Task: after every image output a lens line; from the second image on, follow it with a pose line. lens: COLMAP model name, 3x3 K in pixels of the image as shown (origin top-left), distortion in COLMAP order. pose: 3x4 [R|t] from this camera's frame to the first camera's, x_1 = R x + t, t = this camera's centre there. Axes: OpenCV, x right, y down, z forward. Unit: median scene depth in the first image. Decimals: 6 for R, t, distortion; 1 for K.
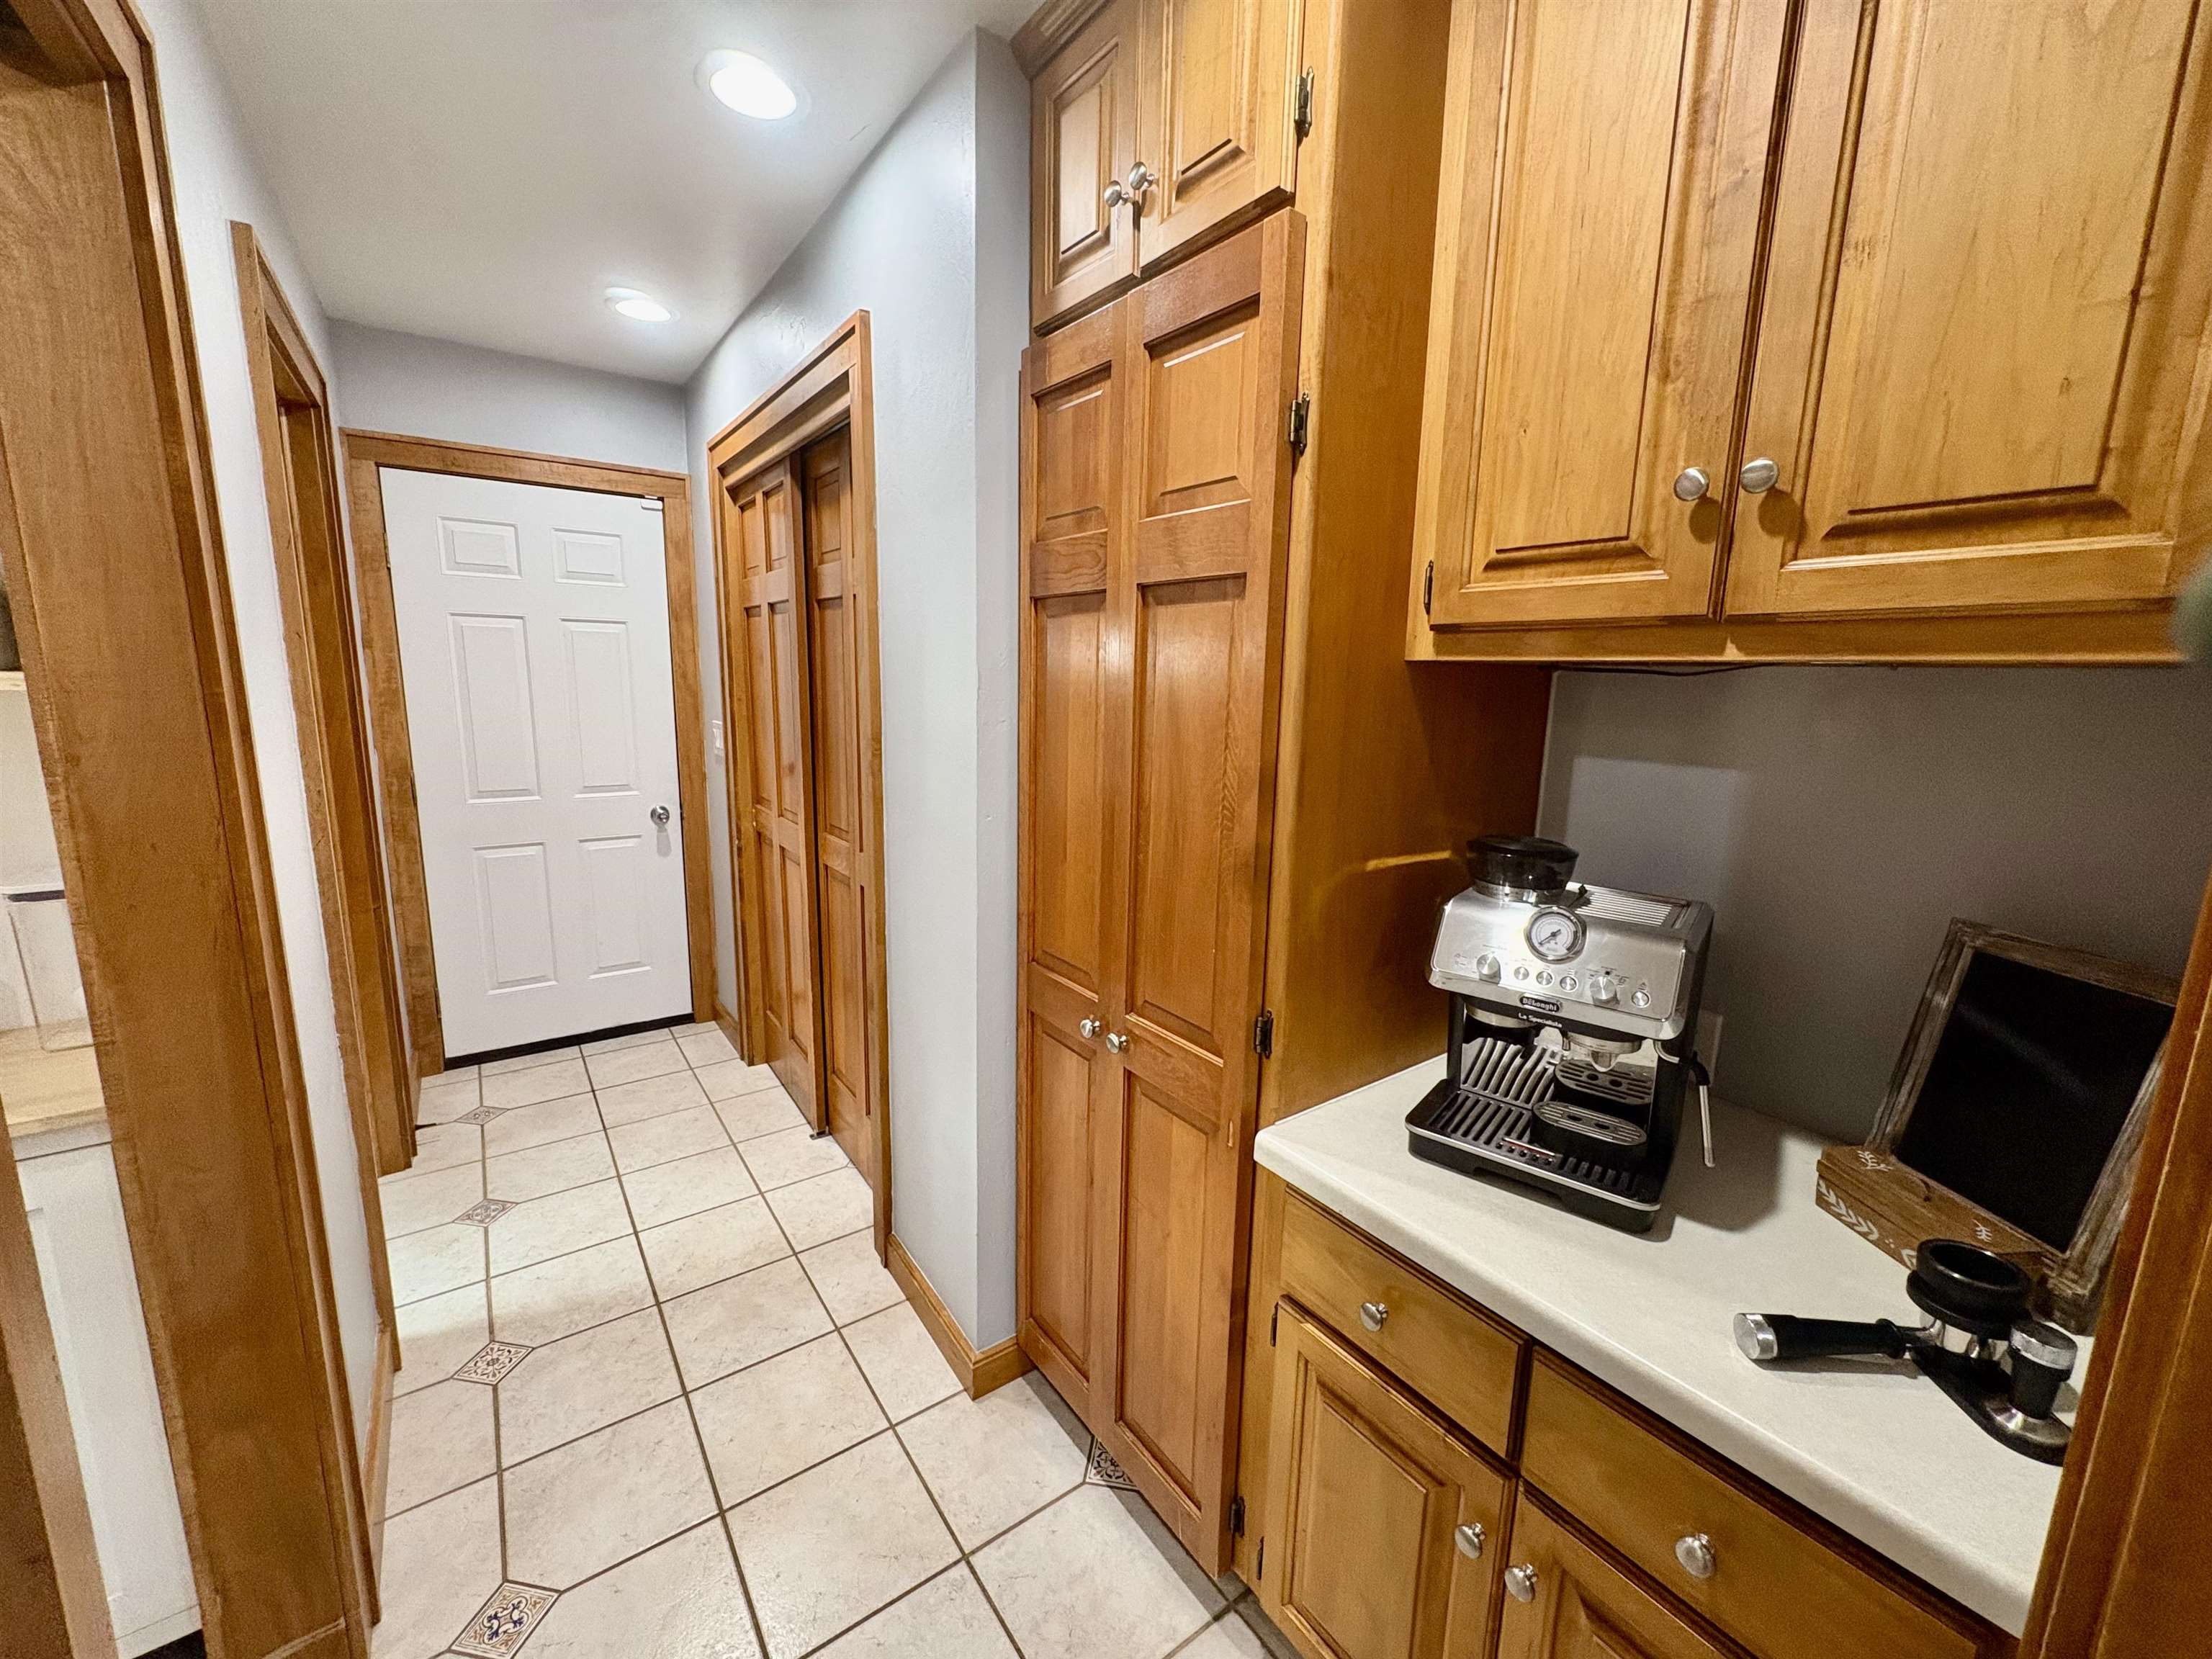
lens RADIAL K [[882.7, 0, 1106.2], [0, 882.7, 827.9], [0, 0, 1]] dist [-0.000642, 0.000617]
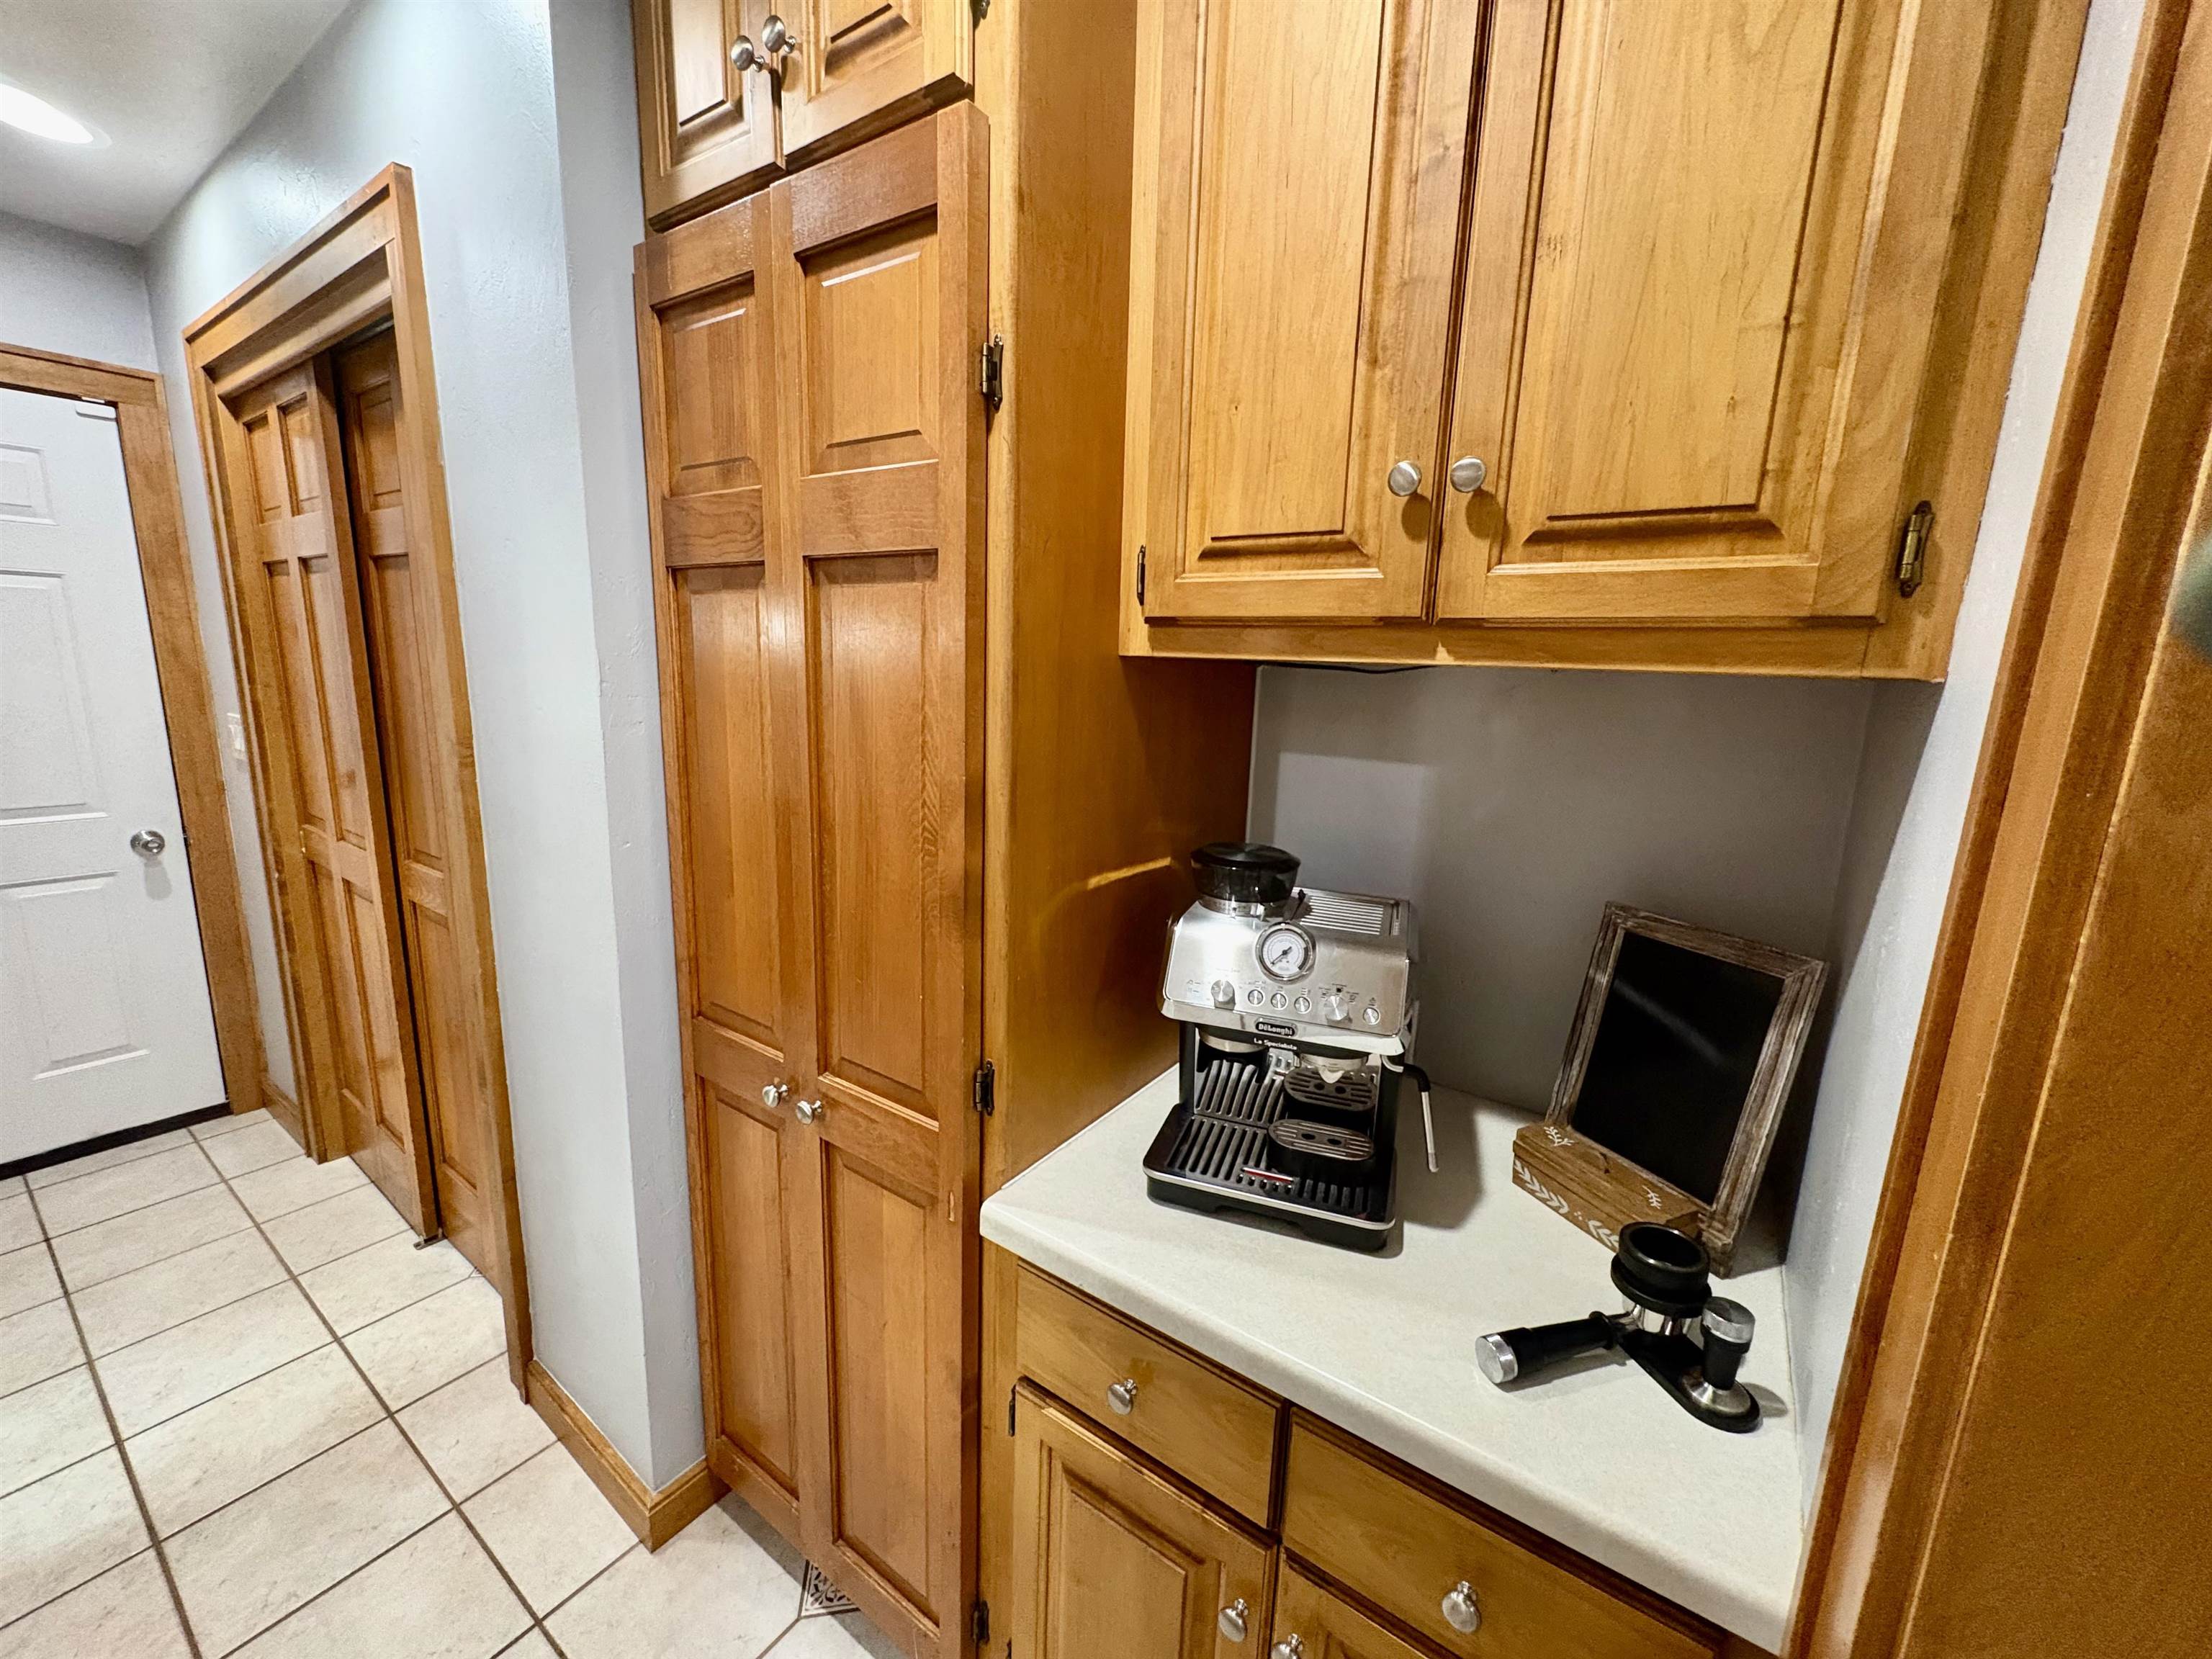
lens RADIAL K [[882.7, 0, 1106.2], [0, 882.7, 827.9], [0, 0, 1]] dist [-0.000642, 0.000617]
pose [[0.945063, -0.051403, 0.322822, 0.026219], [0.043715, 0.998562, 0.031025, -0.043753], [-0.323953, -0.015209, 0.945951, 0.152104]]
